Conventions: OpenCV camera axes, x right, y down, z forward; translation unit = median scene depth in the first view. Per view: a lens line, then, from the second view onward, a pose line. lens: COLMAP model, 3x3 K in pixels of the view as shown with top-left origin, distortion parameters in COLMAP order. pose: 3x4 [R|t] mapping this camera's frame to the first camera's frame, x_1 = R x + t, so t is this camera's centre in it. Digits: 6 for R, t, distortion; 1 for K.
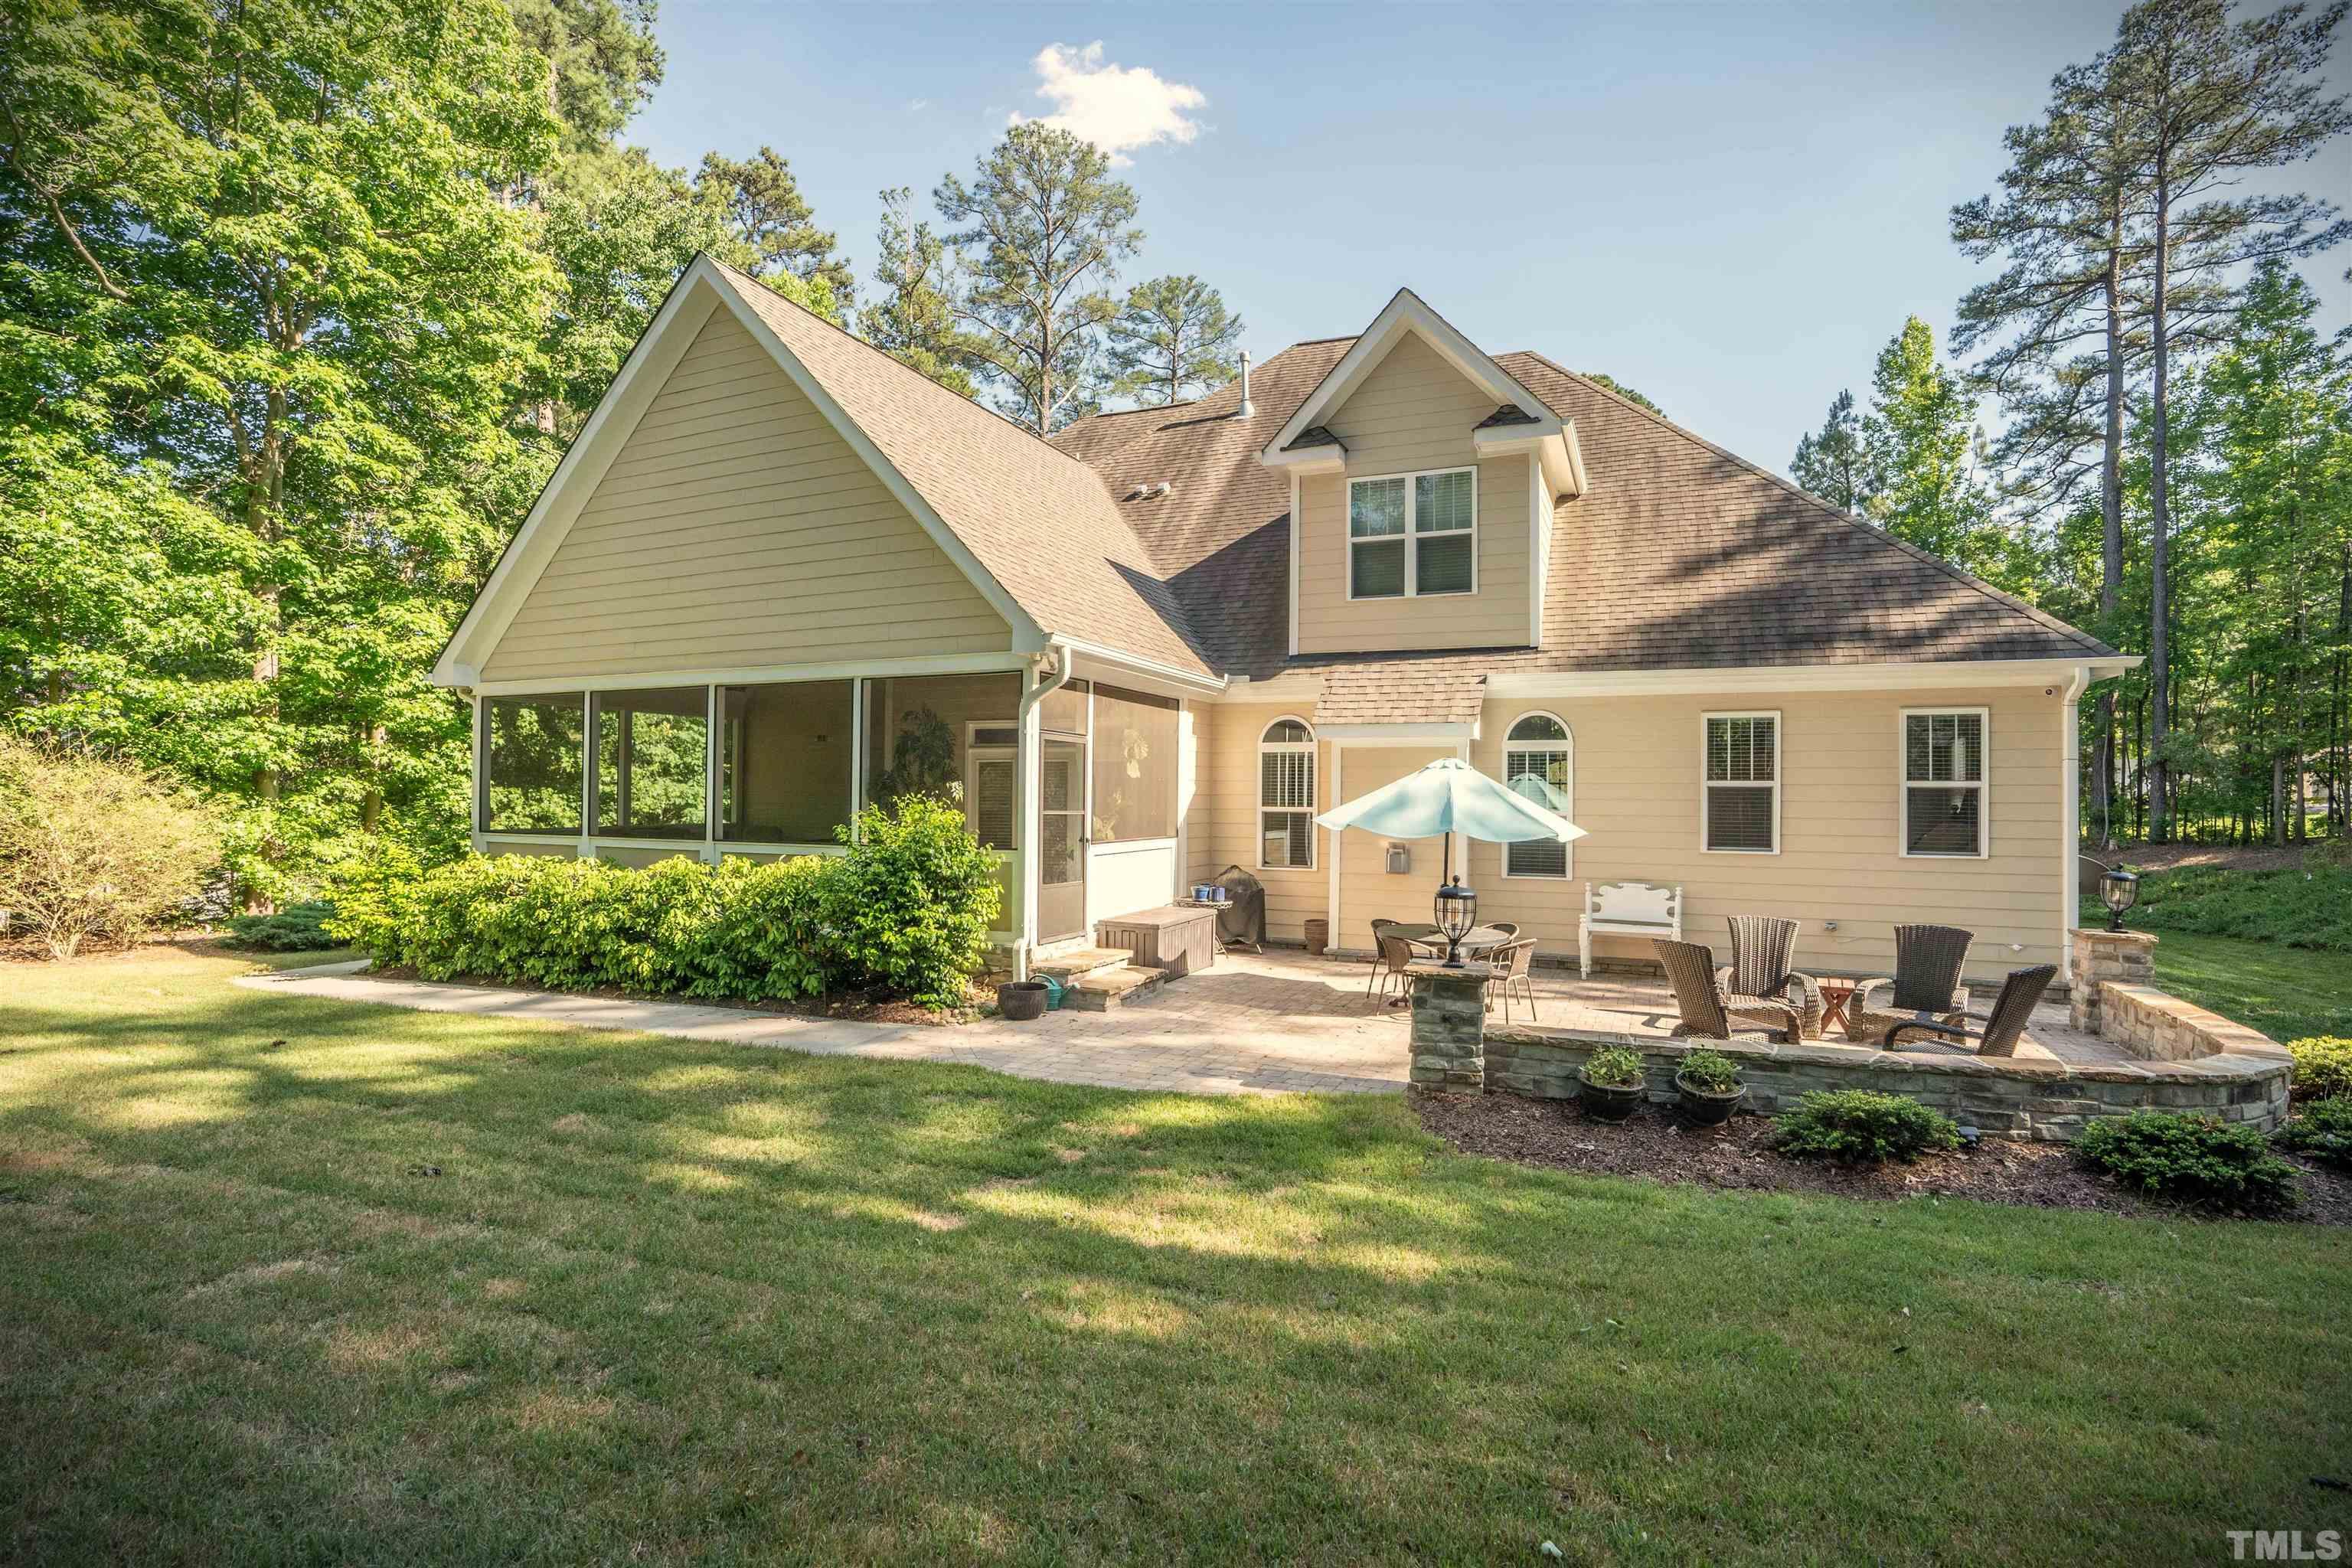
lens RADIAL K [[1102.7, 0, 1173.5], [0, 1102.7, 783.5], [0, 0, 1]] dist [-0.030831, 0.009673]
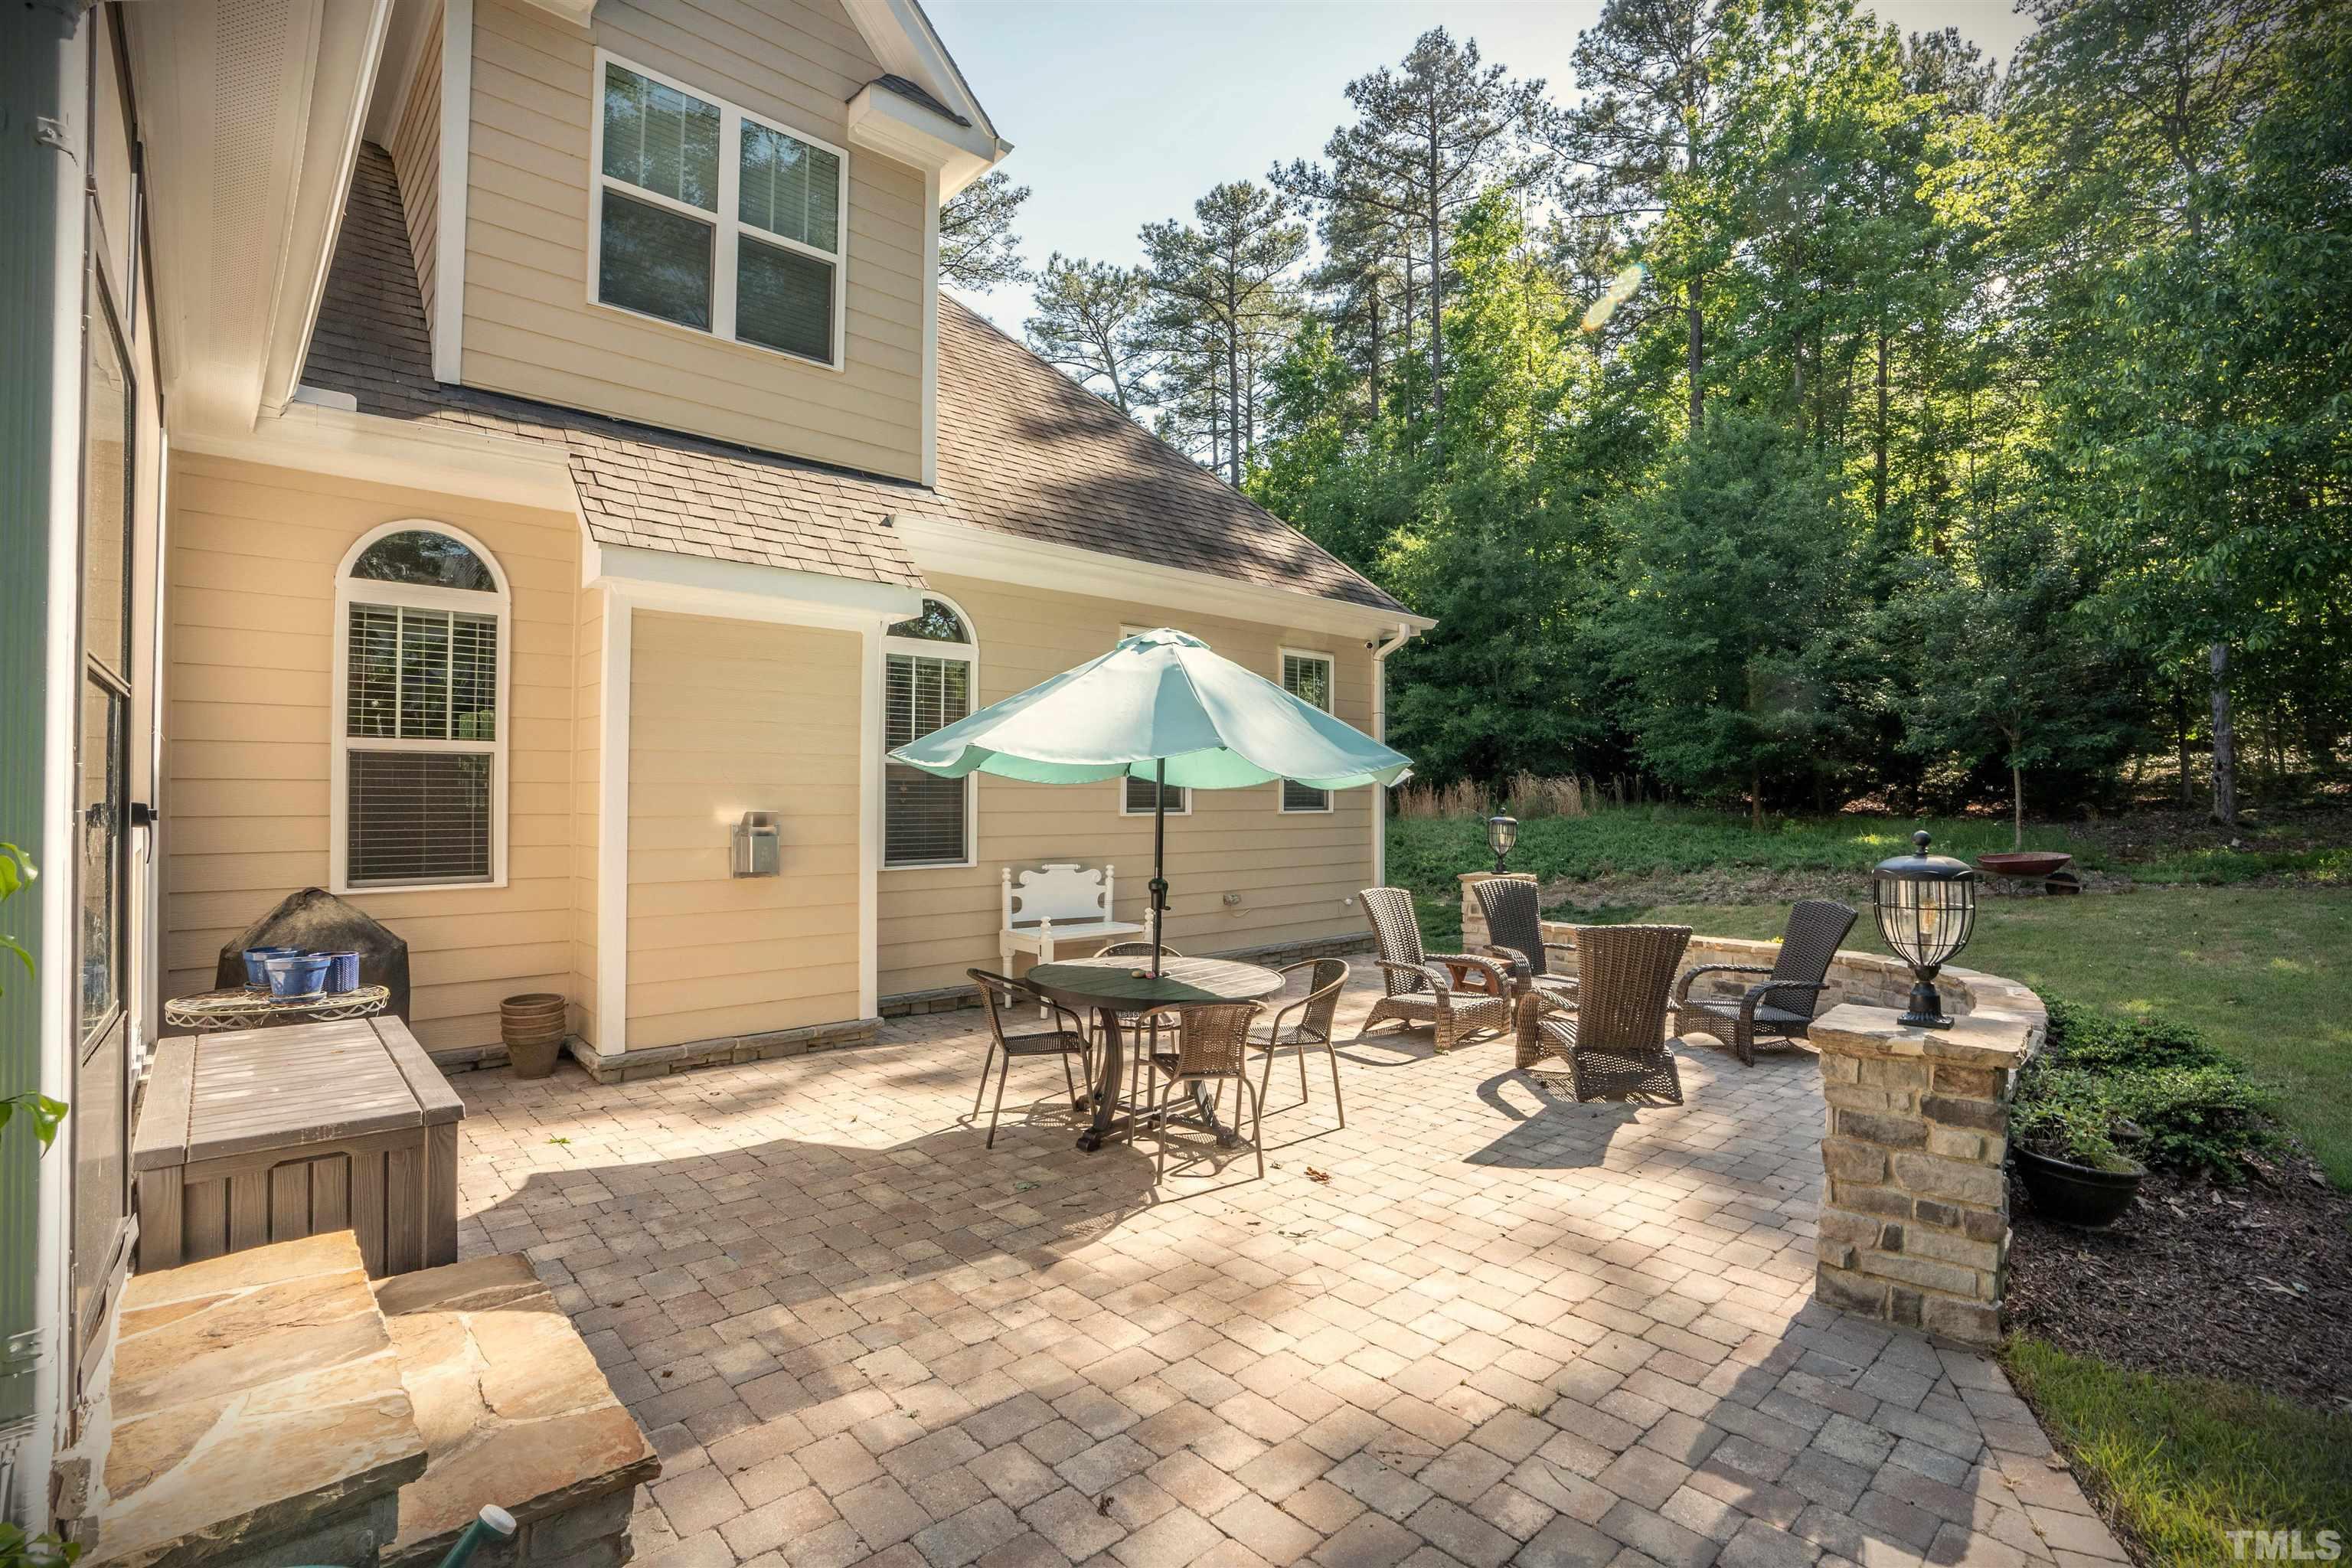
lens RADIAL K [[1102.7, 0, 1174.9], [0, 1102.7, 770.6], [0, 0, 1]] dist [-0.030831, 0.009673]
pose [[0.424375, 0.018797, 0.905292, -0.160645], [-0.003659, 0.999812, -0.019044, 0.043479], [-0.905479, 0.004769, 0.424364, 0.609639]]
